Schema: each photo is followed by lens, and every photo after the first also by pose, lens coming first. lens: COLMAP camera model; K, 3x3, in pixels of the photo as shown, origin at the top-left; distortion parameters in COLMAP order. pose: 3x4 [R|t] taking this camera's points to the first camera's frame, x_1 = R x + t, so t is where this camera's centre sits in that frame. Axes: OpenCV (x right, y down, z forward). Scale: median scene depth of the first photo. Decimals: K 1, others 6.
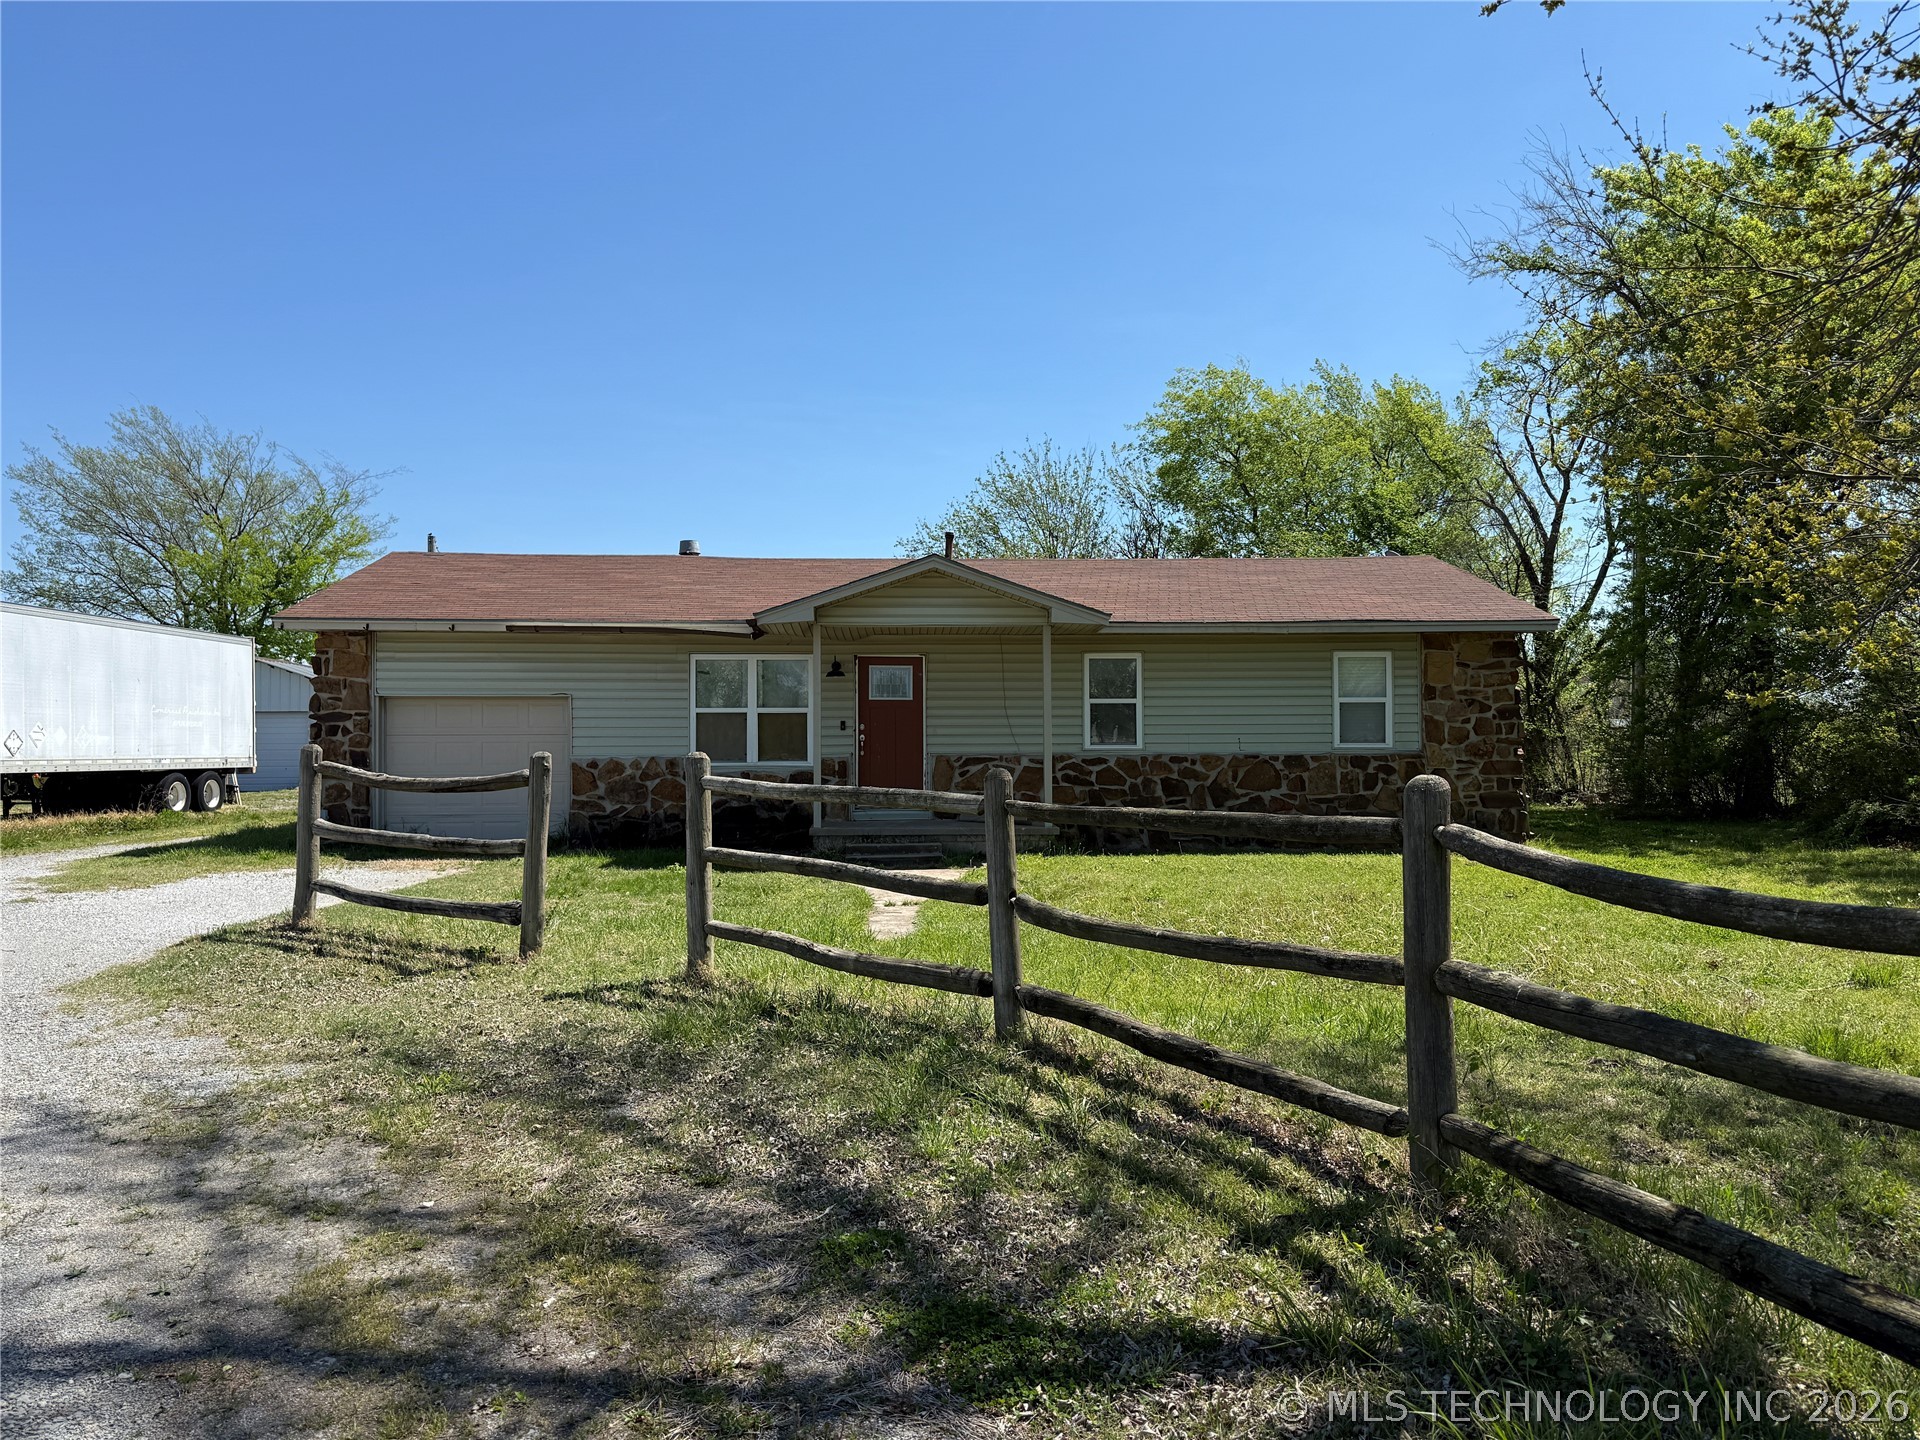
lens RADIAL K [[1355.3, 0, 959.0], [0, 1355.3, 721.2], [0, 0, 1]] dist [0.055497, -0.004412]
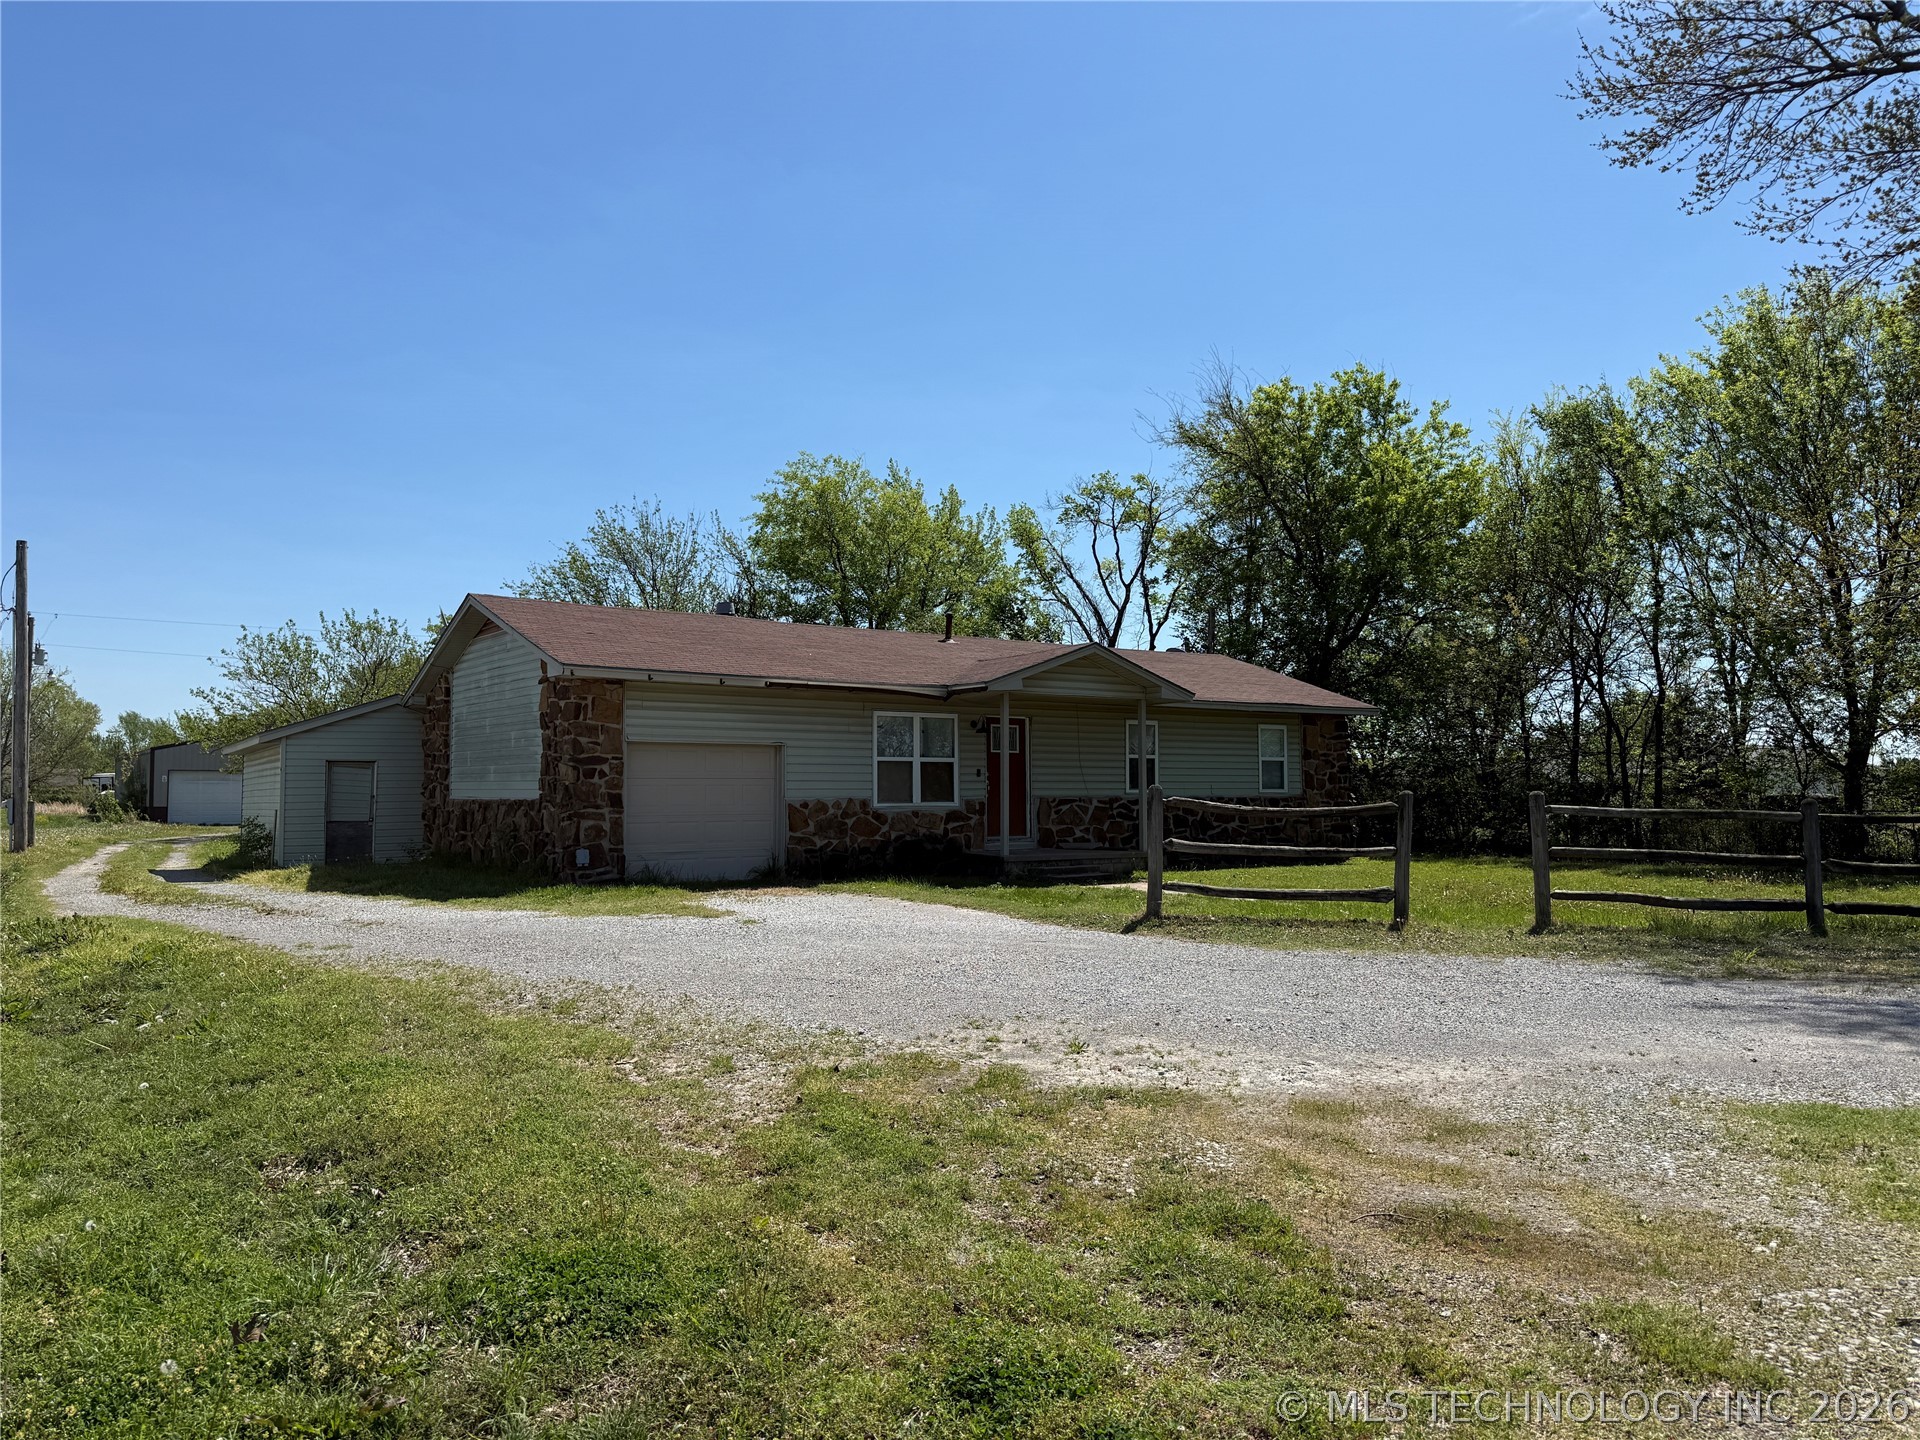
lens RADIAL K [[1355.3, 0, 956.1], [0, 1355.3, 716.5], [0, 0, 1]] dist [0.055497, -0.004412]
pose [[0.845667, 0.031971, 0.532752, -0.759287], [-0.010591, 0.999013, -0.043140, 0.005228], [-0.533606, 0.030839, 0.845171, -0.029510]]
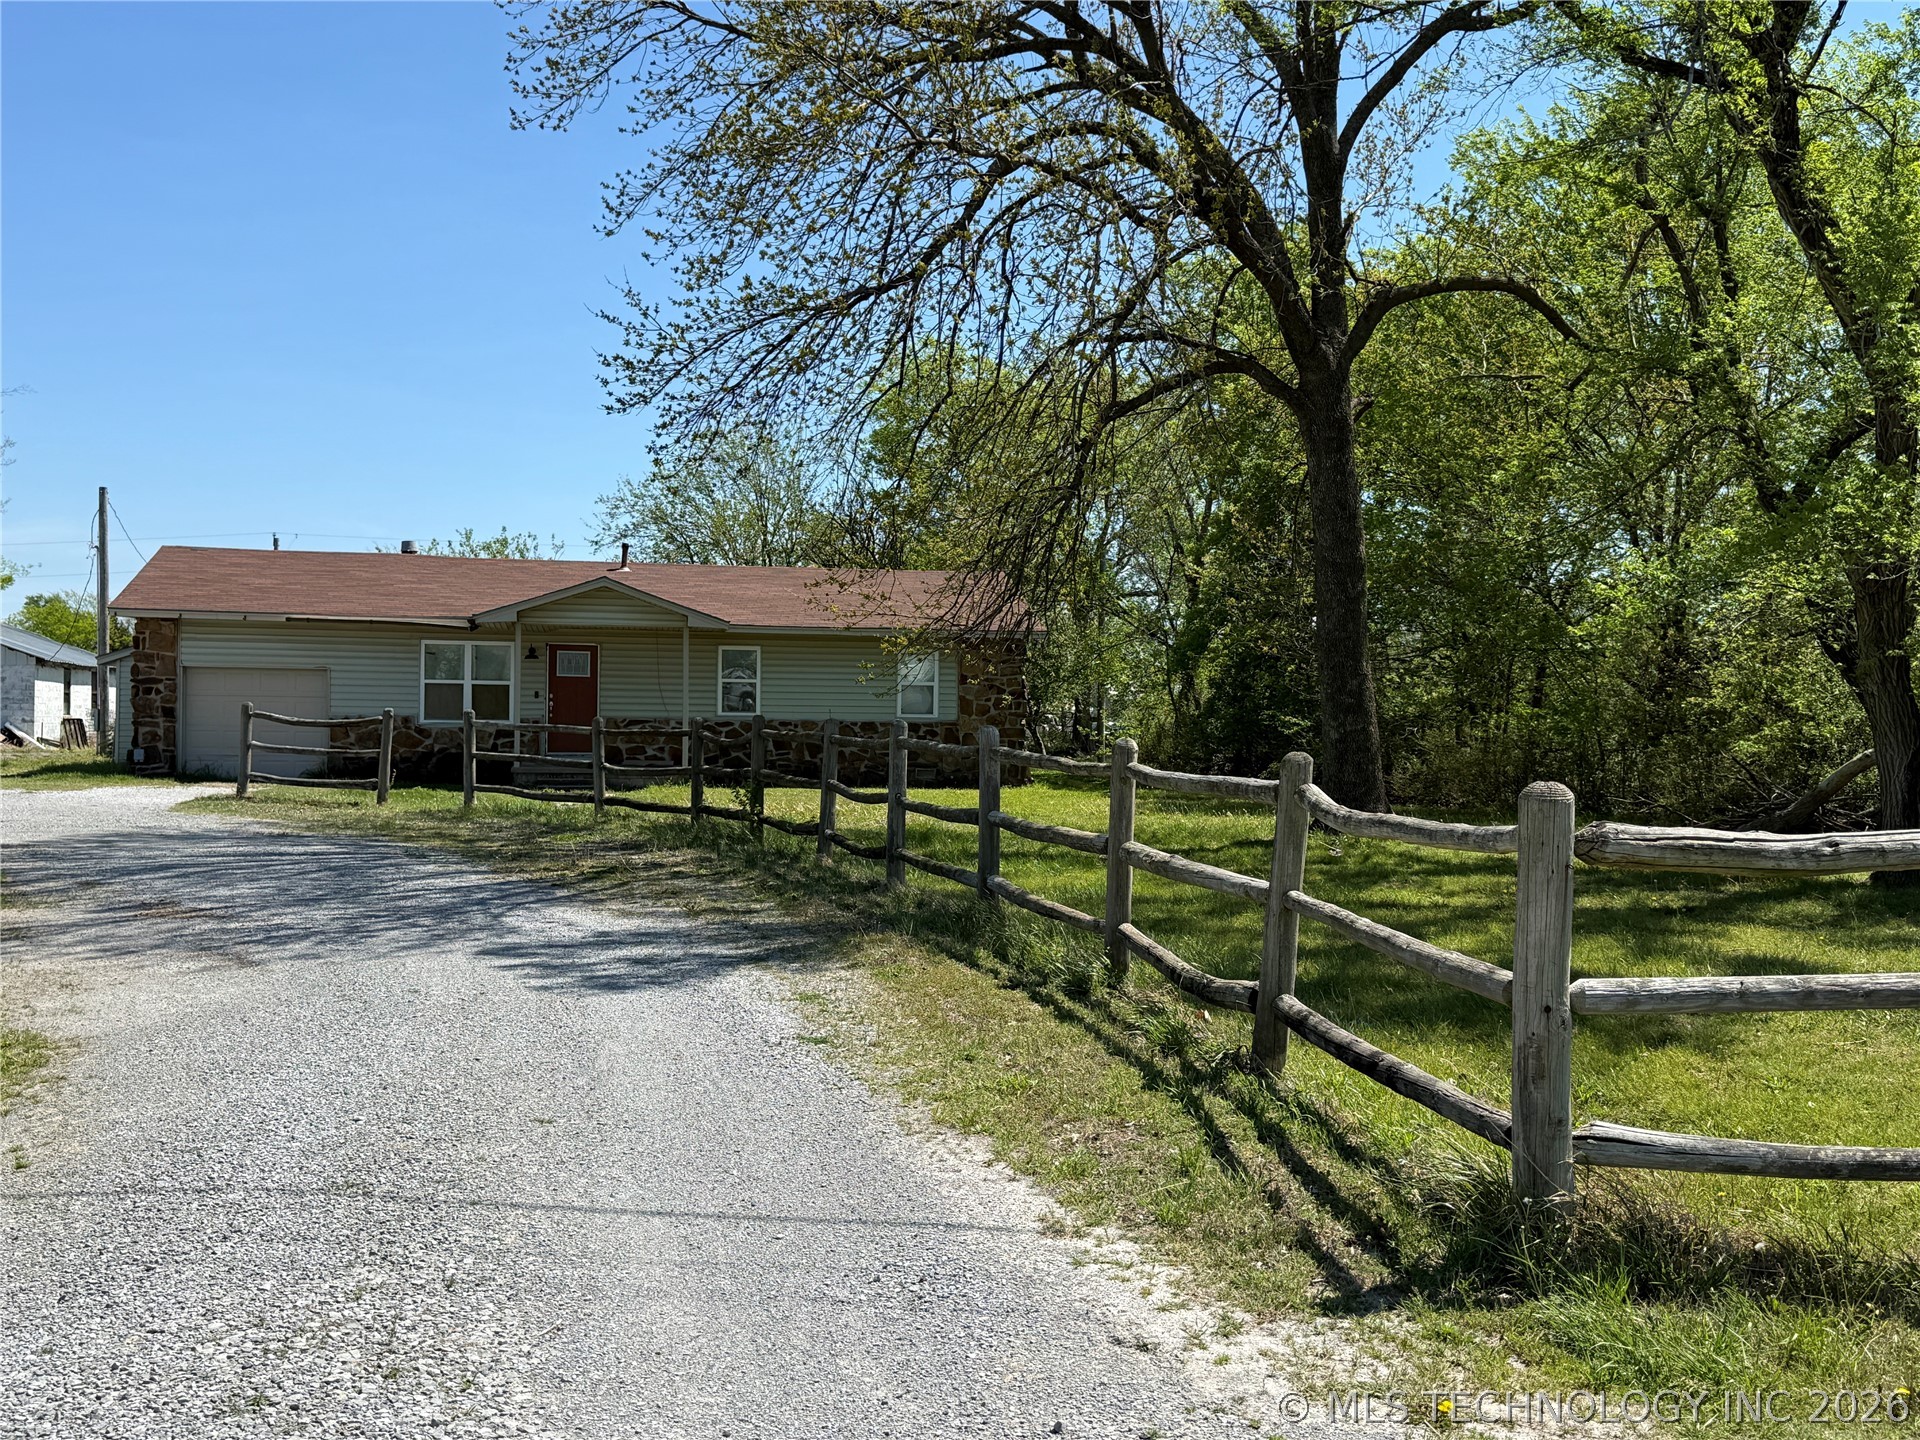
lens RADIAL K [[1952.7, 0, 972.4], [0, 1952.7, 725.4], [0, 0, 1]] dist [0.075742, 0.000000]
pose [[0.990839, 0.017164, 0.133954, 0.085871], [-0.019529, 0.999675, 0.016365, -0.006954], [-0.133629, -0.018831, 0.990852, -1.018850]]
